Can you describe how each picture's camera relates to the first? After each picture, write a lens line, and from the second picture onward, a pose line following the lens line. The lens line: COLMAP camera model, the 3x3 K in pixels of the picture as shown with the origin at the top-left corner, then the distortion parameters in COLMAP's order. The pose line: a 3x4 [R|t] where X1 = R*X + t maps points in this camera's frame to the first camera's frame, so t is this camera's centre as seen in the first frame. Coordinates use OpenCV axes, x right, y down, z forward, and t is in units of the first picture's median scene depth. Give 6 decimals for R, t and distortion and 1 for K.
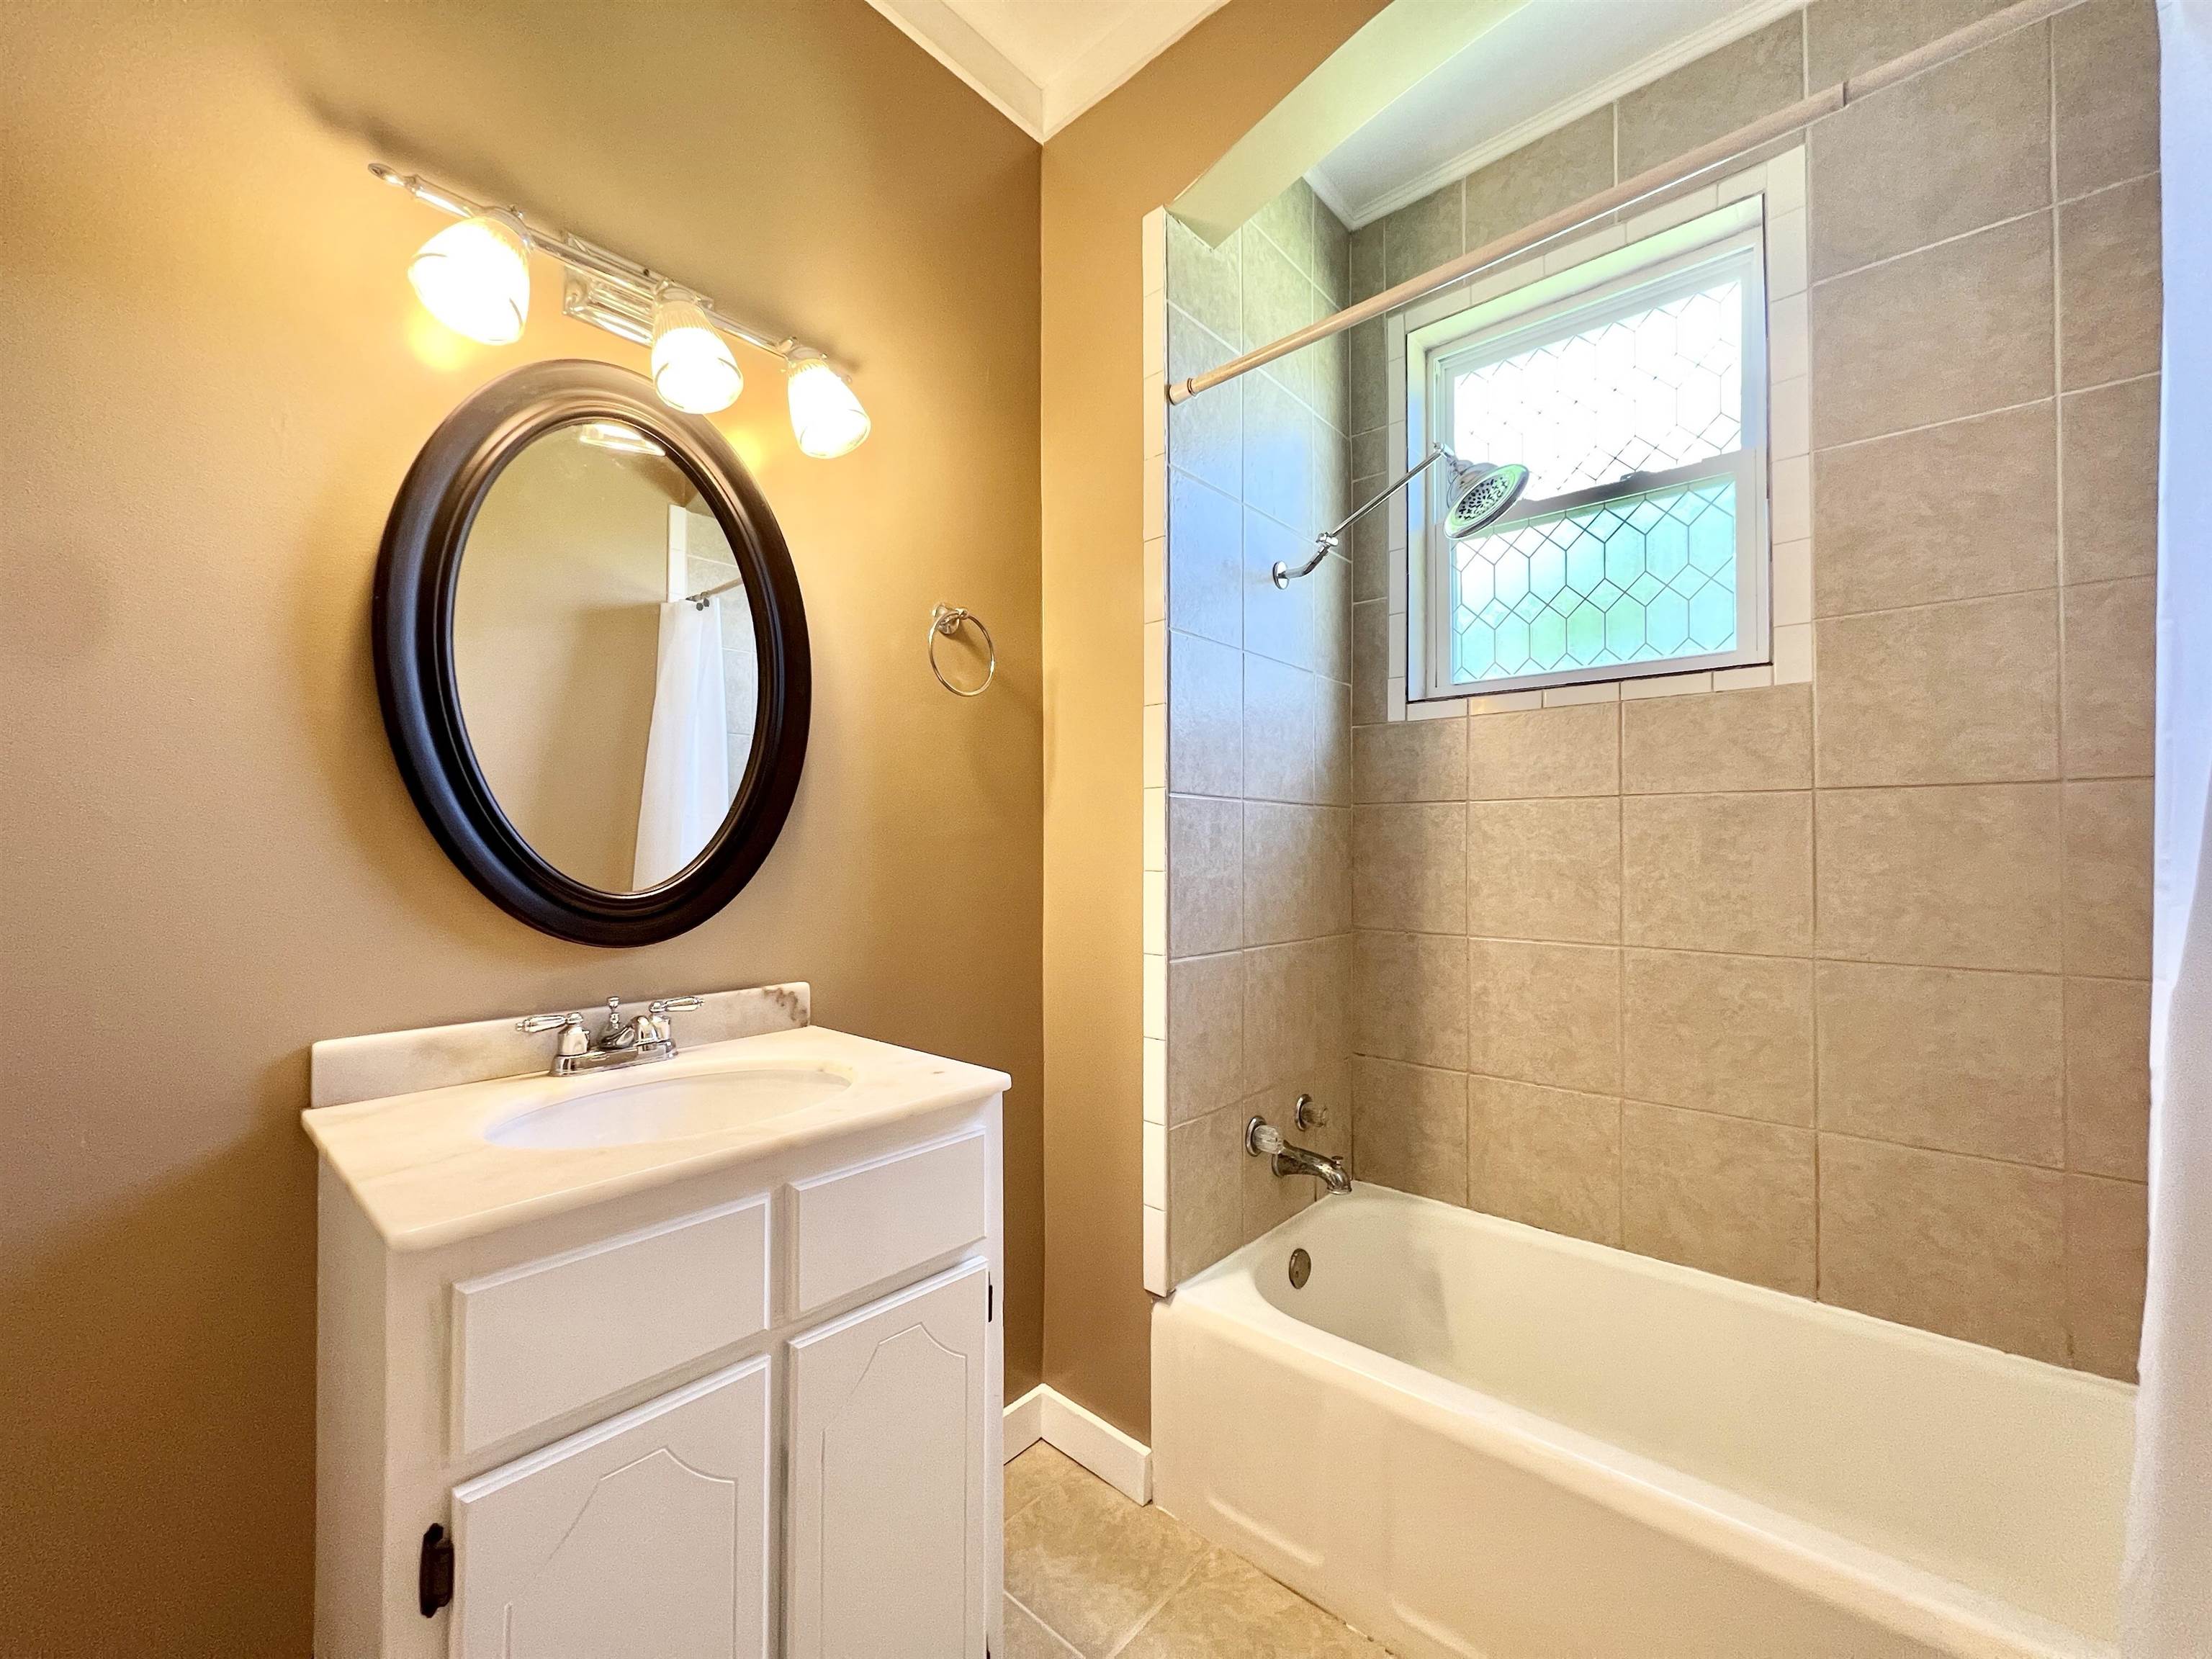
lens RADIAL K [[889.3, 0, 1118.5], [0, 889.3, 836.0], [0, 0, 1]] dist [-0.003891, 0.000879]
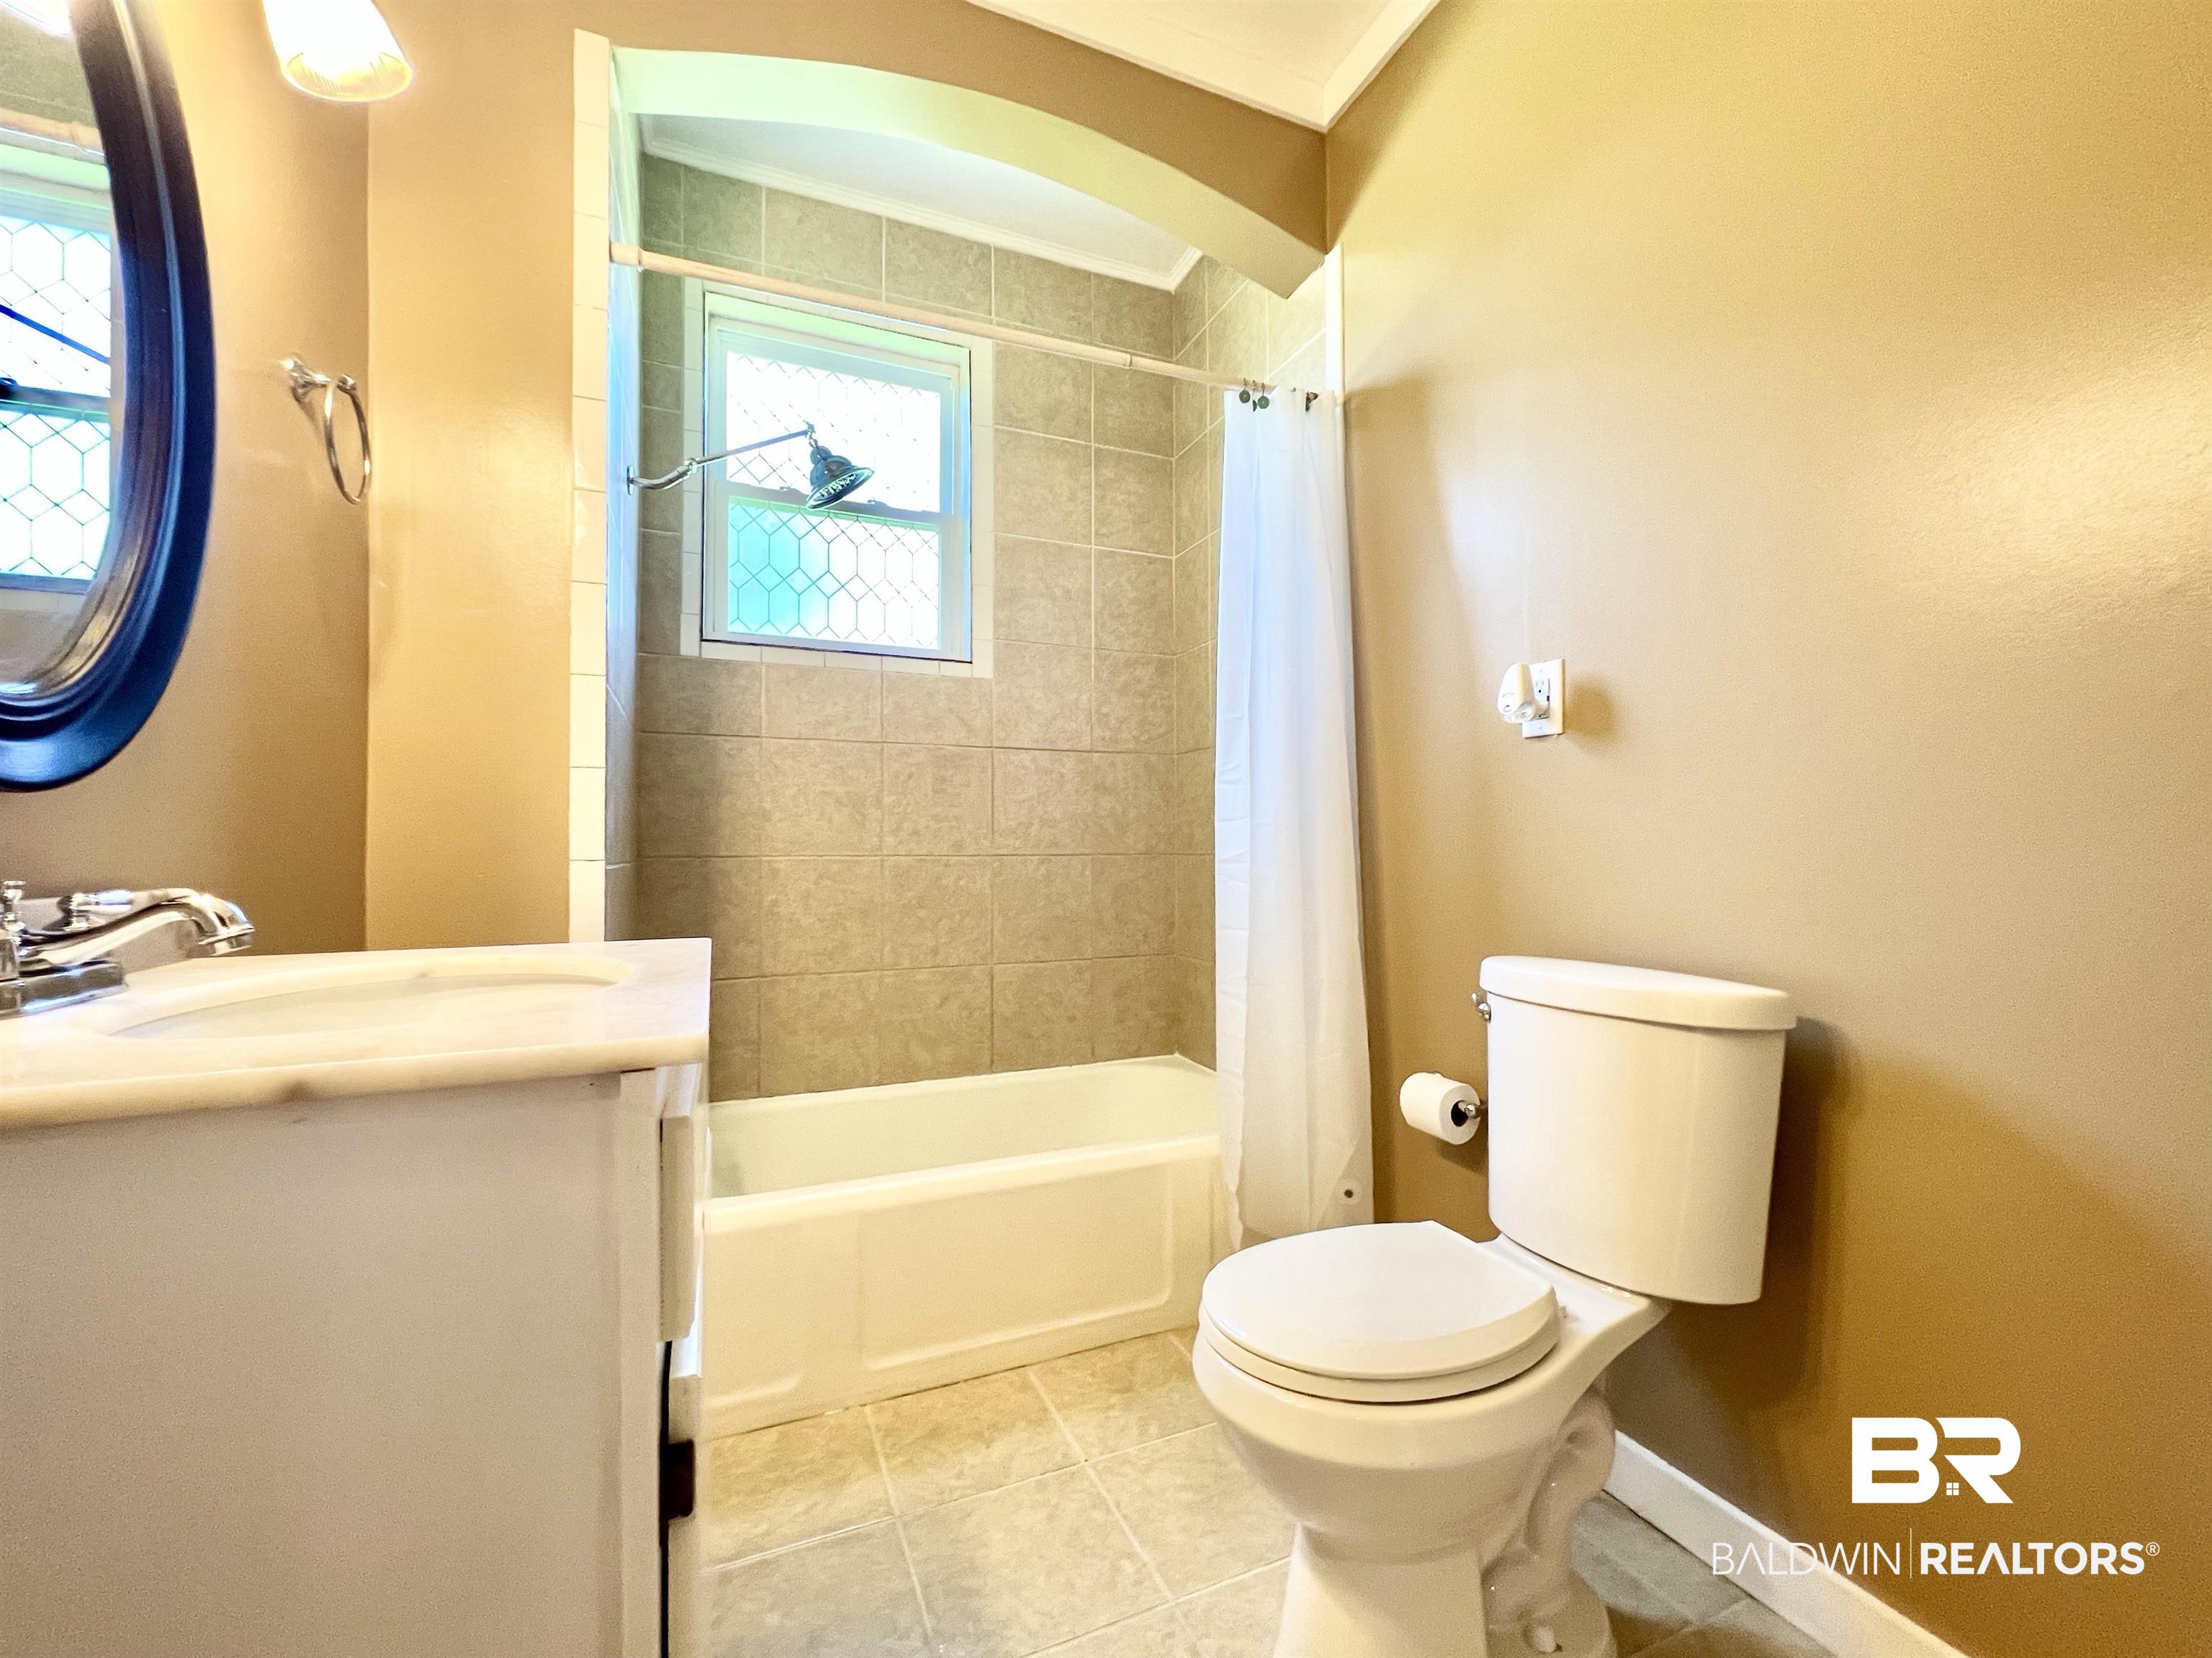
lens RADIAL K [[889.2, 0, 1127.5], [0, 889.2, 837.8], [0, 0, 1]] dist [-0.003891, 0.000879]
pose [[0.415774, 0.002937, 0.909463, -0.492527], [-0.005093, 0.999987, -0.000901, 0.096822], [-0.909454, -0.004258, 0.415783, 0.116209]]
